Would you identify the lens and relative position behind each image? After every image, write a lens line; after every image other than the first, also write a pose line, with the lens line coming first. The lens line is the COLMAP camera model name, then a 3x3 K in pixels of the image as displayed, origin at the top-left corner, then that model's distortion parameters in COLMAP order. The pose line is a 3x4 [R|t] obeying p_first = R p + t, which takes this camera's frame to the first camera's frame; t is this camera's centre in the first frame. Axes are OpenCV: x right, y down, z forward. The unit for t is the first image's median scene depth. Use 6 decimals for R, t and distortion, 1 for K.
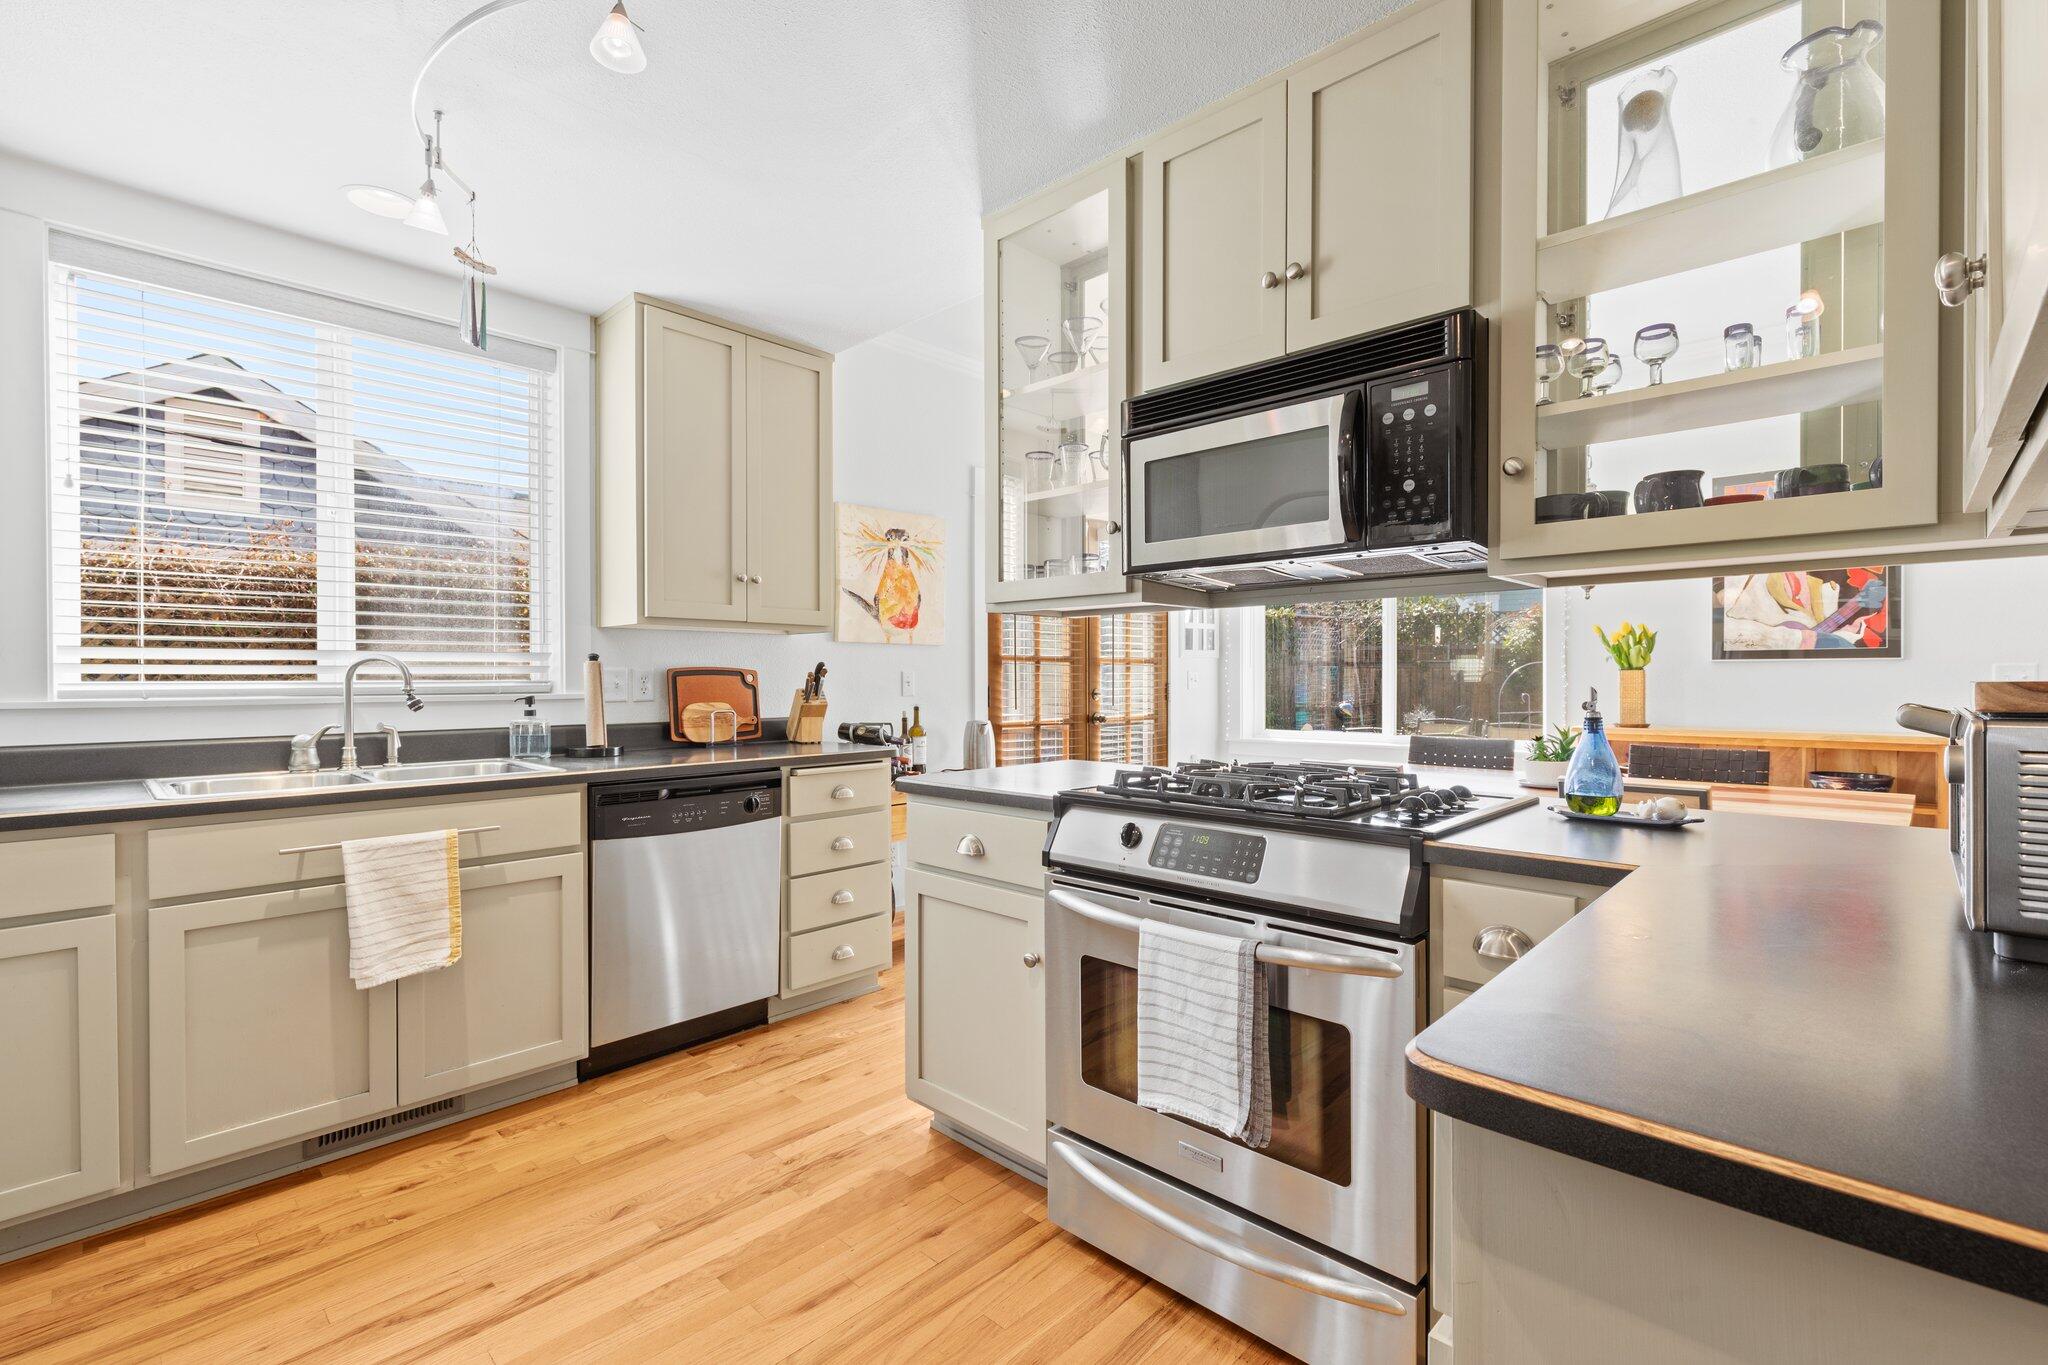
lens RADIAL K [[911.0, 0, 1031.9], [0, 911.0, 682.6], [0, 0, 1]] dist [0.006406, -0.001604]
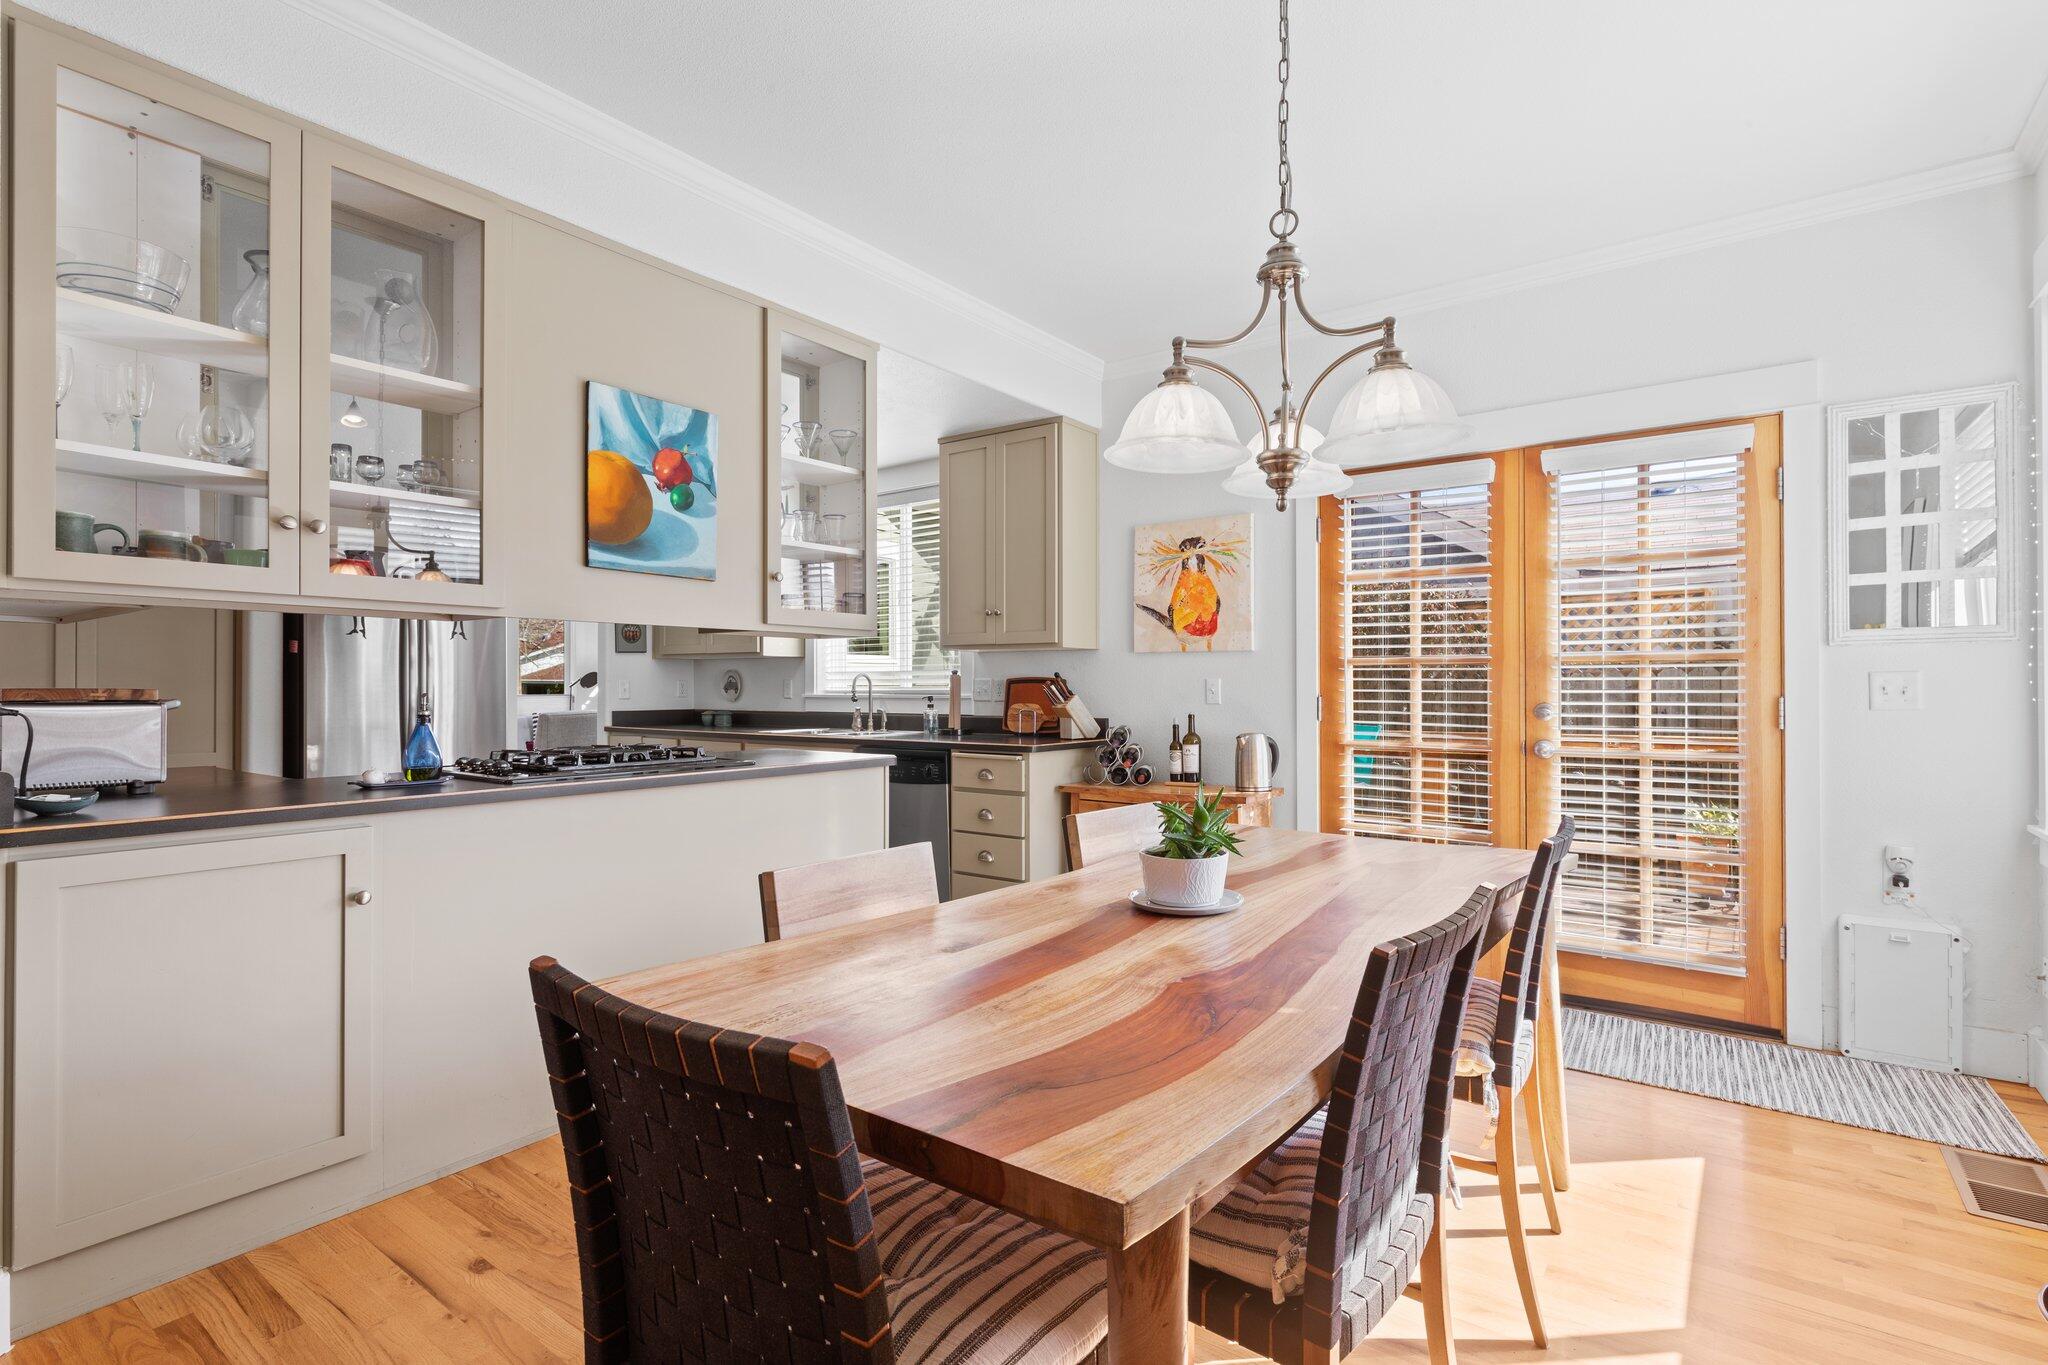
lens RADIAL K [[970.8, 0, 1026.9], [0, 970.8, 687.0], [0, 0, 1]] dist [0.020180, -0.000156]
pose [[0.117923, 0.002708, -0.993019, 1.205914], [-0.005766, 0.999981, 0.002043, -0.006384], [0.993006, 0.005484, 0.117936, 0.931343]]
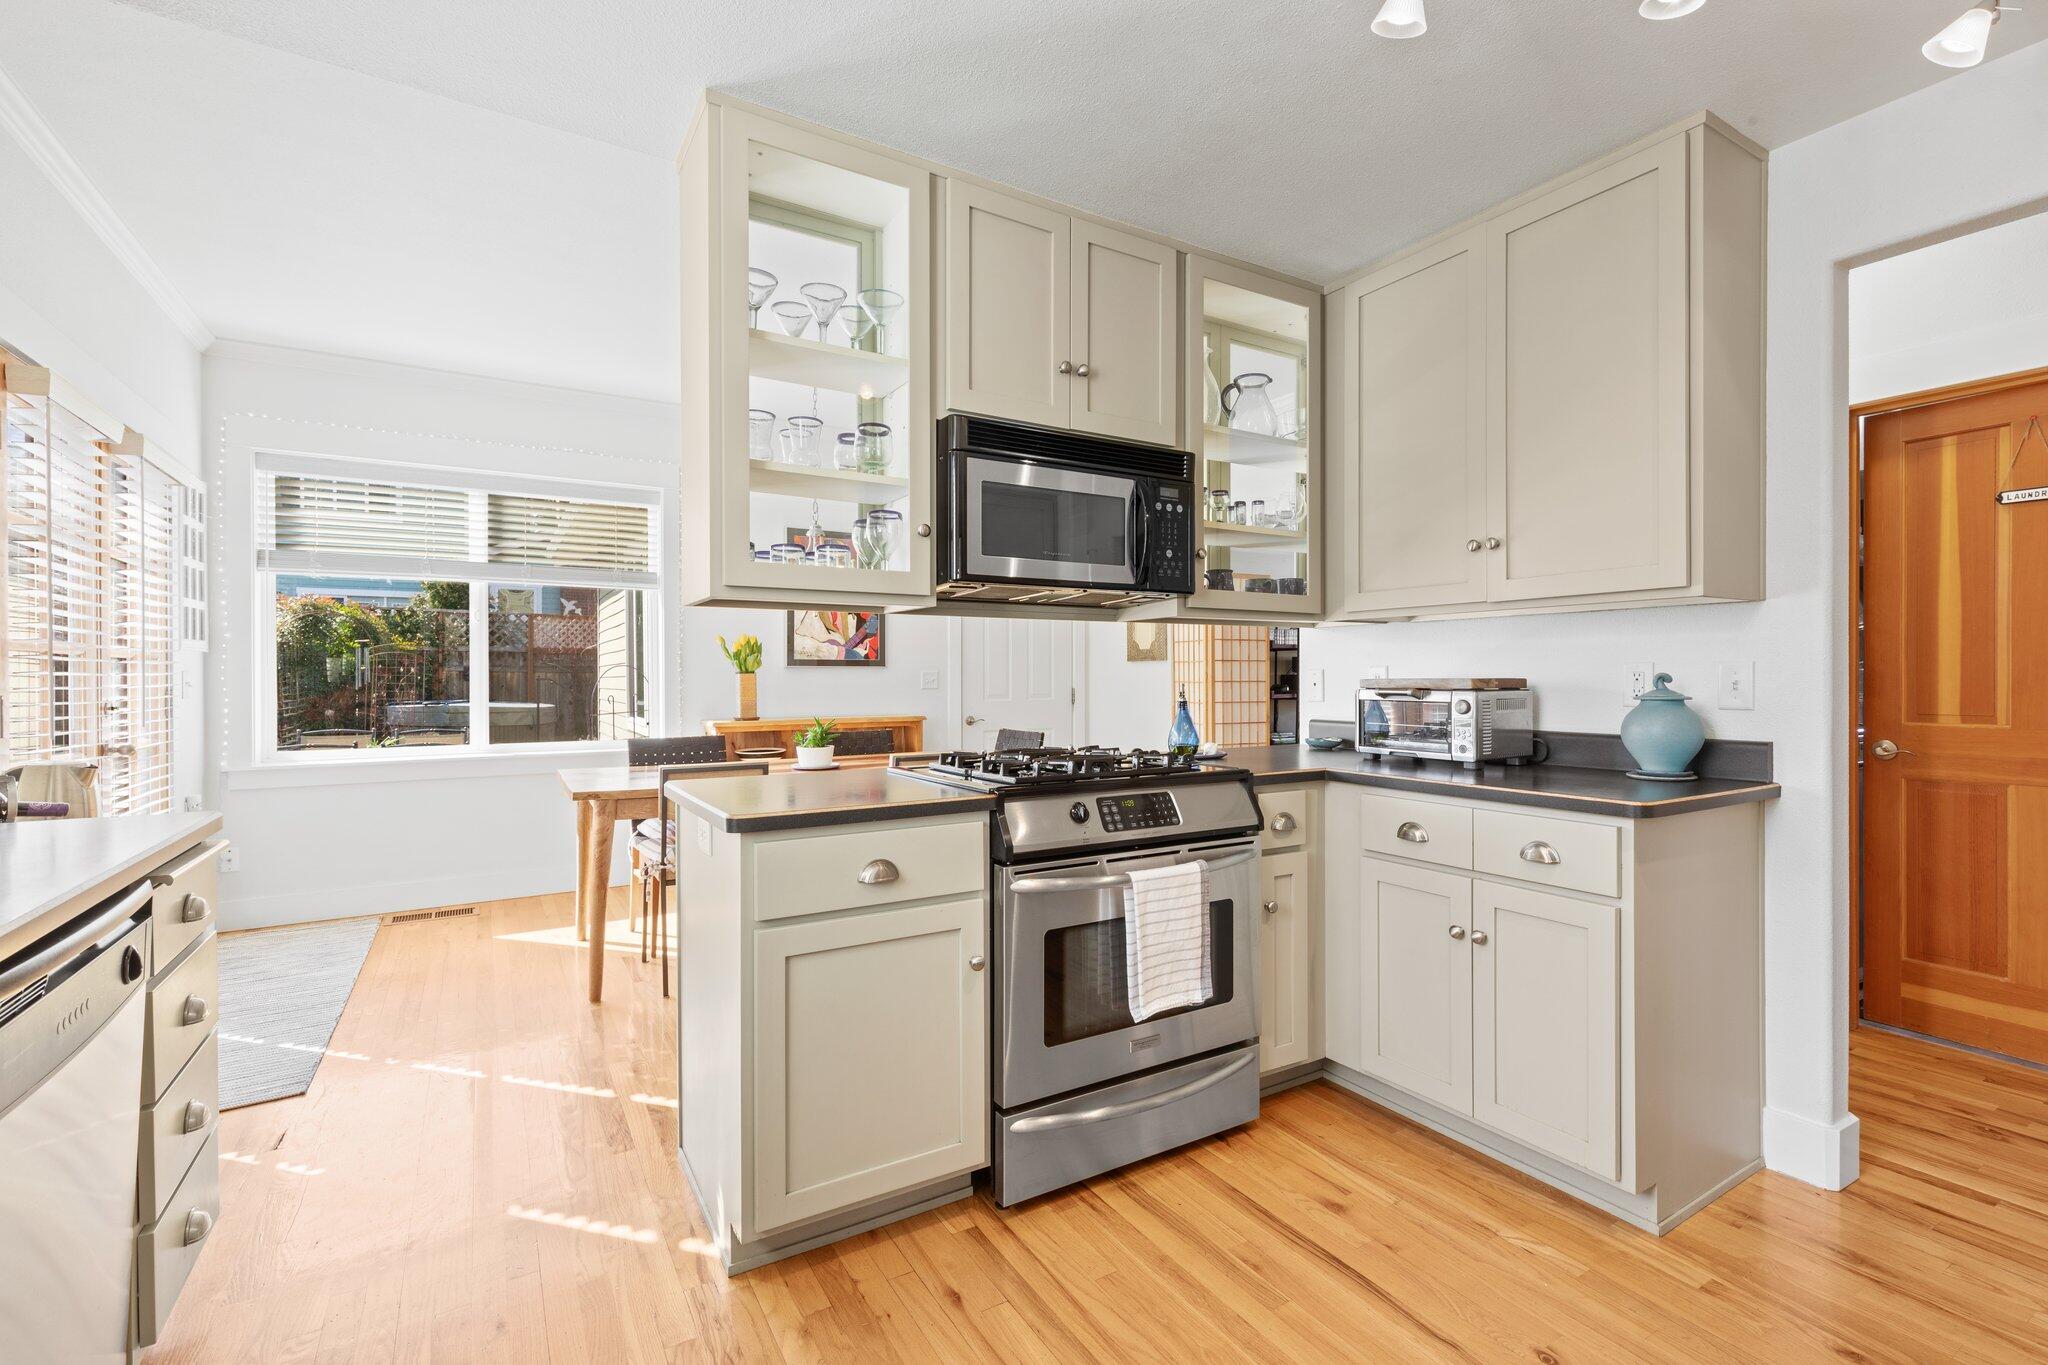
lens RADIAL K [[911.0, 0, 1015.9], [0, 911.0, 680.5], [0, 0, 1]] dist [0.006406, -0.001604]
pose [[0.270651, -0.003345, 0.962672, -0.616569], [0.009603, 0.999954, 0.000774, -0.002478], [-0.962630, 0.009035, 0.270670, 0.450133]]
